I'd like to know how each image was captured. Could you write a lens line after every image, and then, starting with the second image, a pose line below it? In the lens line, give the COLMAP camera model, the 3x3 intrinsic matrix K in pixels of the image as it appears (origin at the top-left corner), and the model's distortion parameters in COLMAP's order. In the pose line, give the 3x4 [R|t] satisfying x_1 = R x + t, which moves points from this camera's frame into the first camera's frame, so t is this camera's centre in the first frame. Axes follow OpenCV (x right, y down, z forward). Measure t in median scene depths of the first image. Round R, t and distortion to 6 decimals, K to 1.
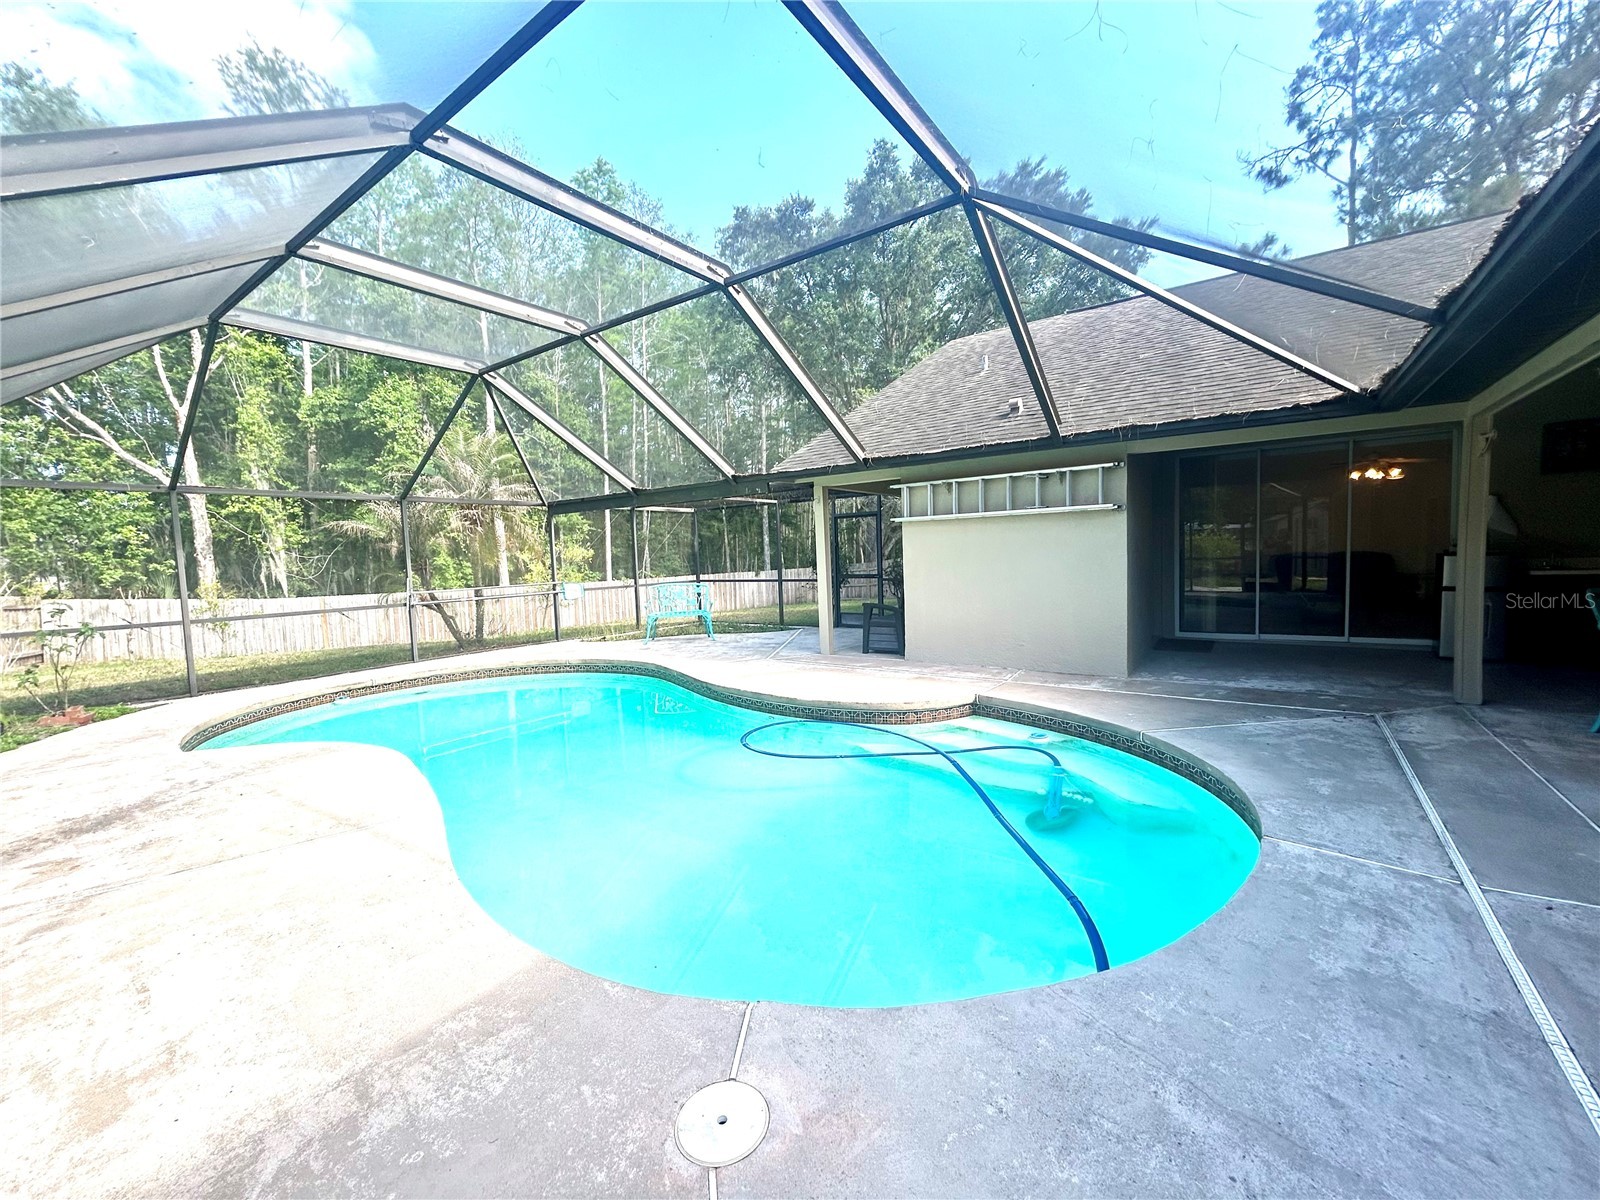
lens RADIAL K [[645.7, 0, 797.7], [0, 645.7, 606.8], [0, 0, 1]] dist [0.001287, 0.000835]
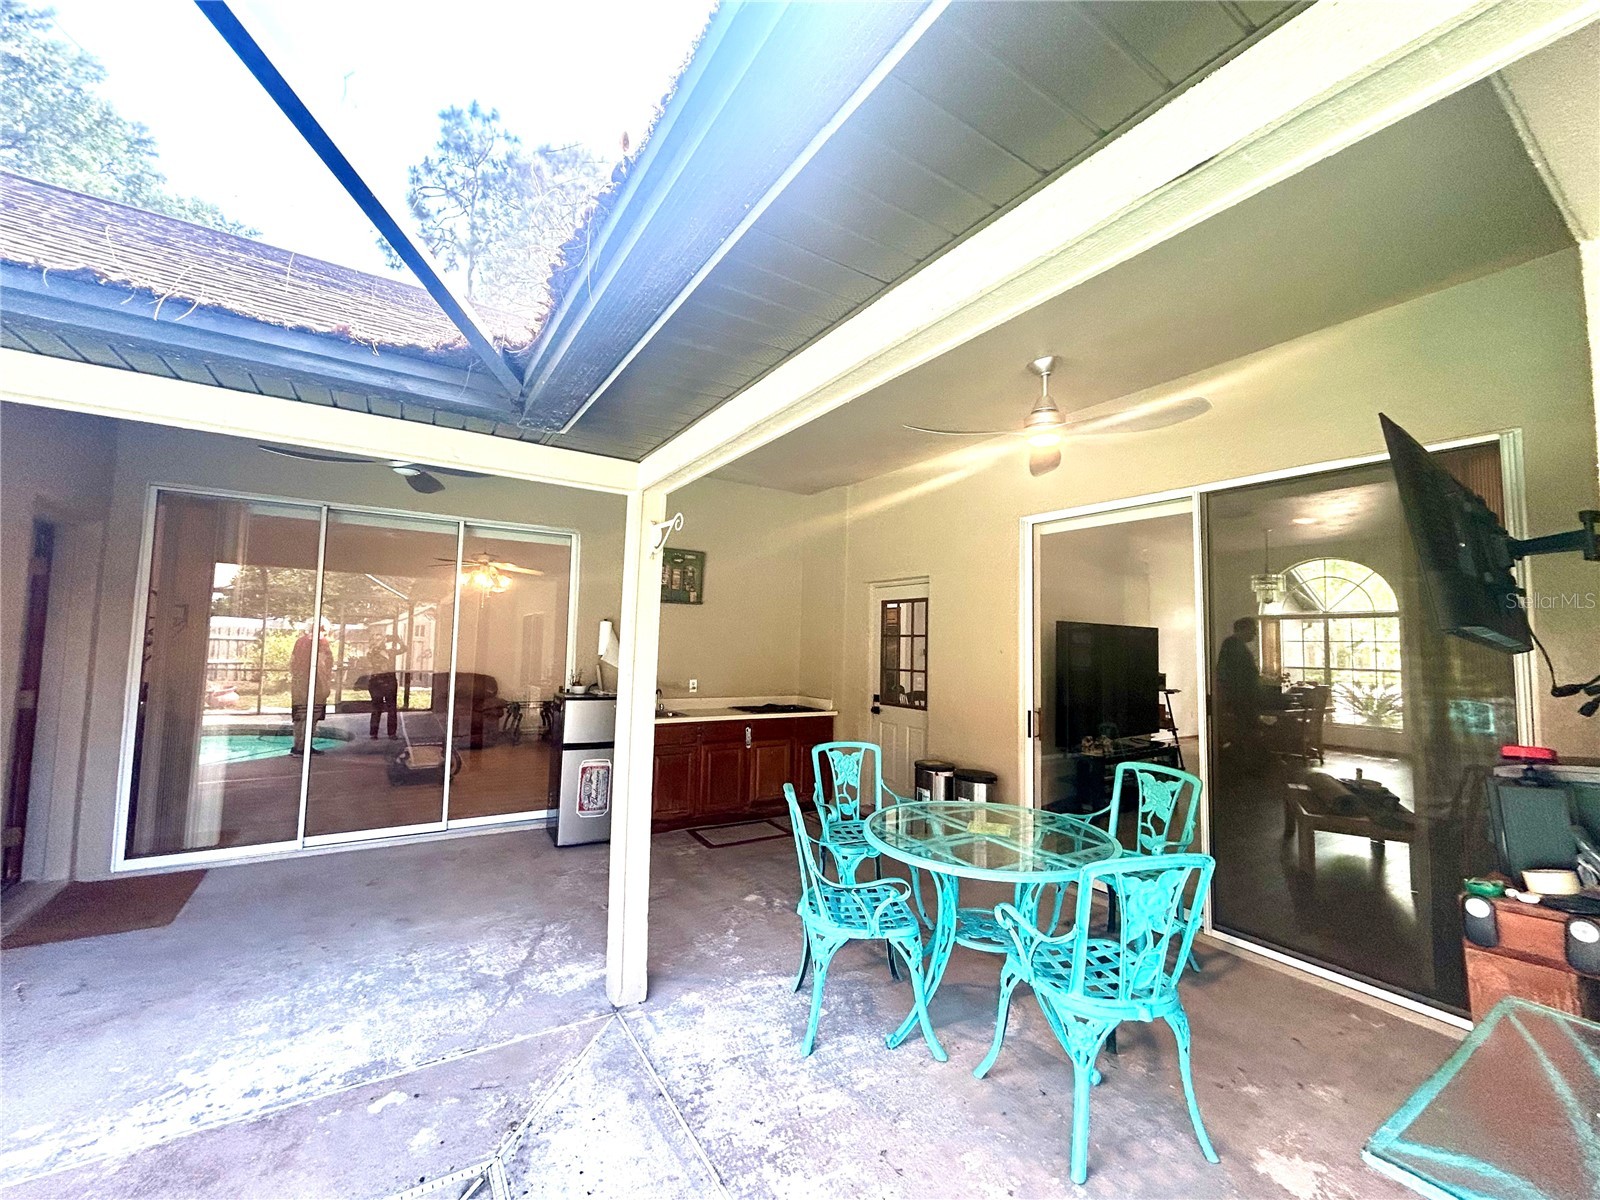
lens RADIAL K [[645.7, 0, 801.4], [0, 645.7, 605.9], [0, 0, 1]] dist [0.001287, 0.000835]
pose [[0.363958, 0.107182, 0.925228, 0.222810], [0.035248, 0.991060, -0.128674, -0.043384], [-0.930748, 0.079444, 0.356926, 0.262553]]
